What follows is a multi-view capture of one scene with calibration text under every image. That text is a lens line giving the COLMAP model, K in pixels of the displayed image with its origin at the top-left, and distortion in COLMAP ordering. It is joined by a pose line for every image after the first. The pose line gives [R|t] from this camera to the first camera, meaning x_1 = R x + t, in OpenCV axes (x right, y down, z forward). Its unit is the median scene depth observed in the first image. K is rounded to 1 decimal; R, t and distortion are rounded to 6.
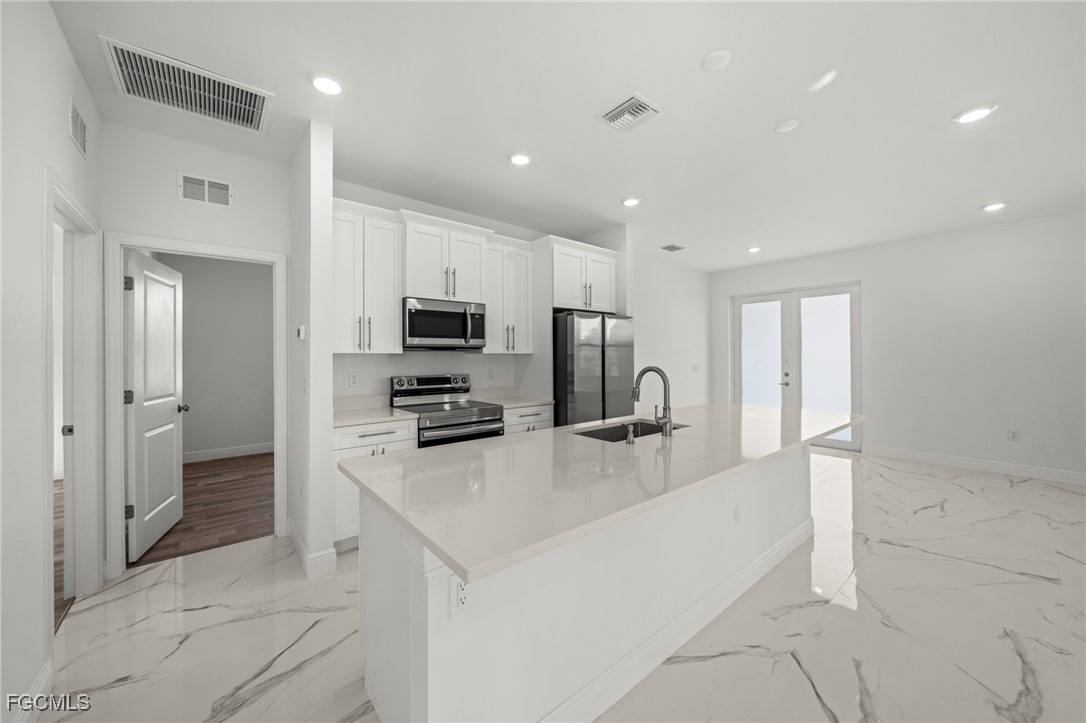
lens RADIAL K [[402.8, 0, 536.4], [0, 402.8, 351.9], [0, 0, 1]] dist [0.000372, -0.000076]
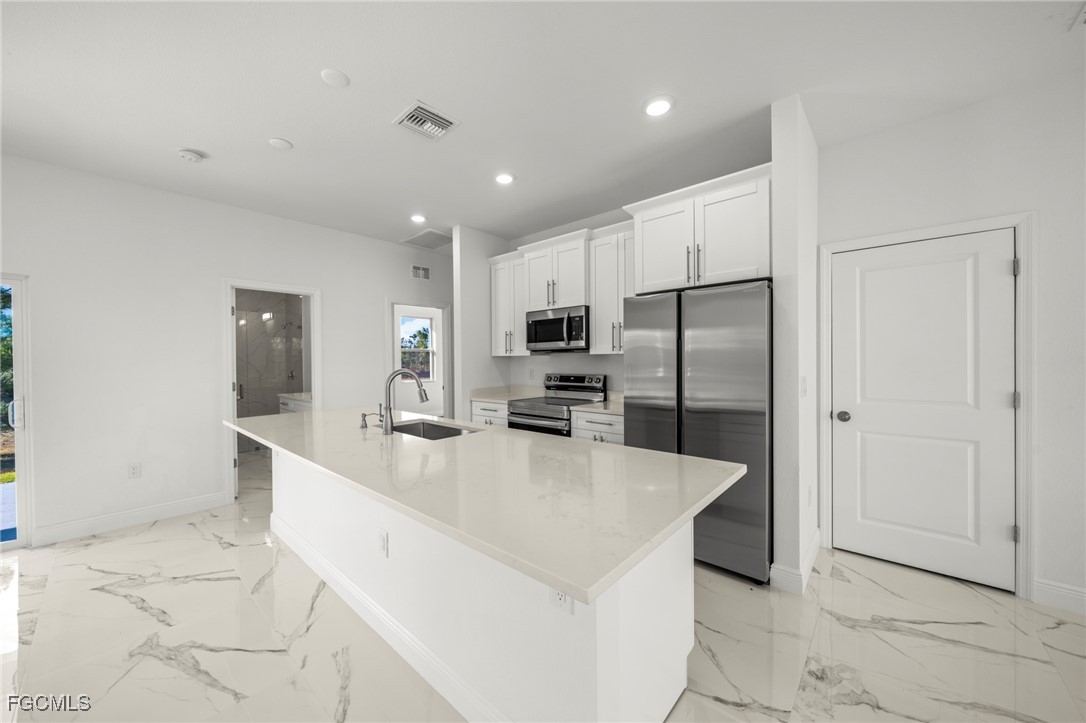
lens RADIAL K [[393.7, 0, 526.8], [0, 393.7, 361.5], [0, 0, 1]] dist [0.000183, 0.000036]
pose [[0.133648, 0.010258, -0.990976, 0.858079], [0.022890, 0.999648, 0.013434, 0.004491], [0.990765, -0.024479, 0.133366, 0.751815]]
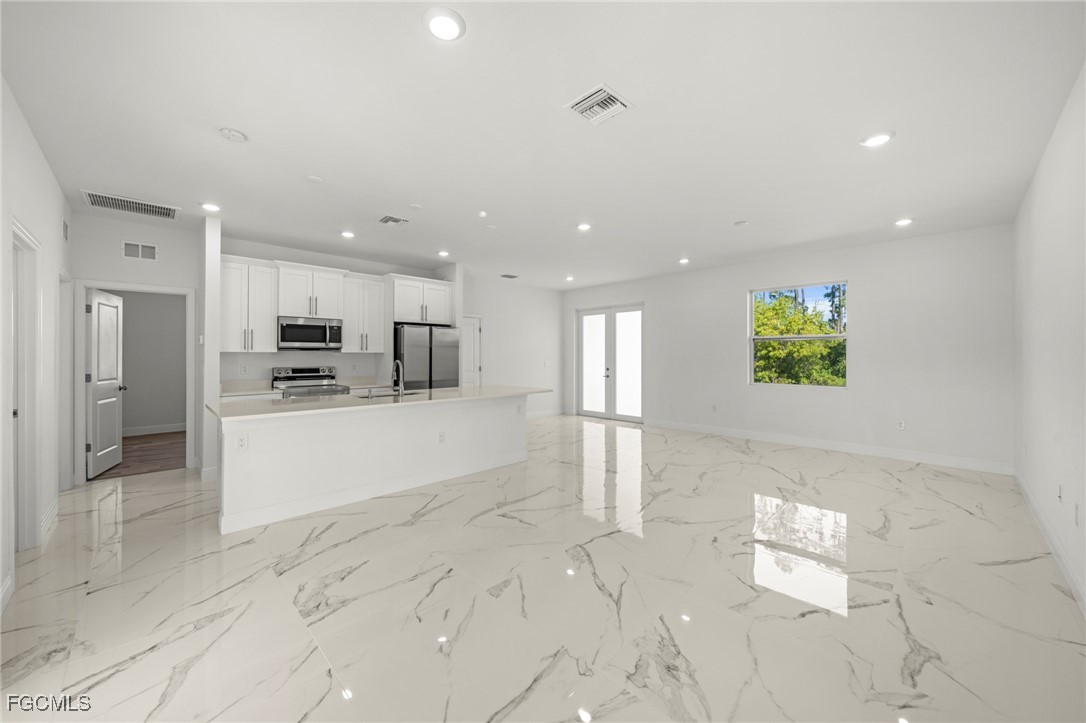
lens RADIAL K [[408.2, 0, 542.9], [0, 408.2, 350.3], [0, 0, 1]] dist [-0.000214, -0.000191]
pose [[0.995995, 0.005673, 0.089228, 0.500964], [-0.005641, 0.999984, -0.000605, -0.007992], [-0.089230, 0.000100, 0.996011, -0.600558]]
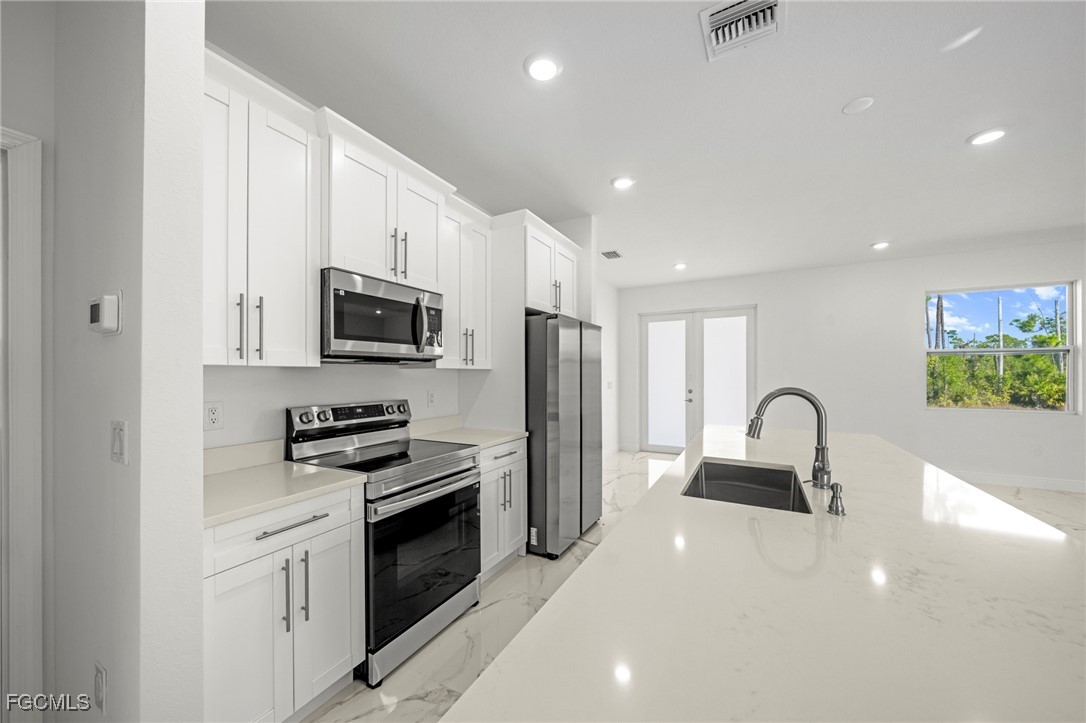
lens RADIAL K [[399.7, 0, 534.9], [0, 399.7, 369.9], [0, 0, 1]] dist [0.000909, 0.000053]
pose [[0.928456, 0.005689, 0.371399, -0.240212], [-0.006076, 0.999982, -0.000127, 0.005723], [-0.371393, -0.002138, 0.928473, 0.337190]]
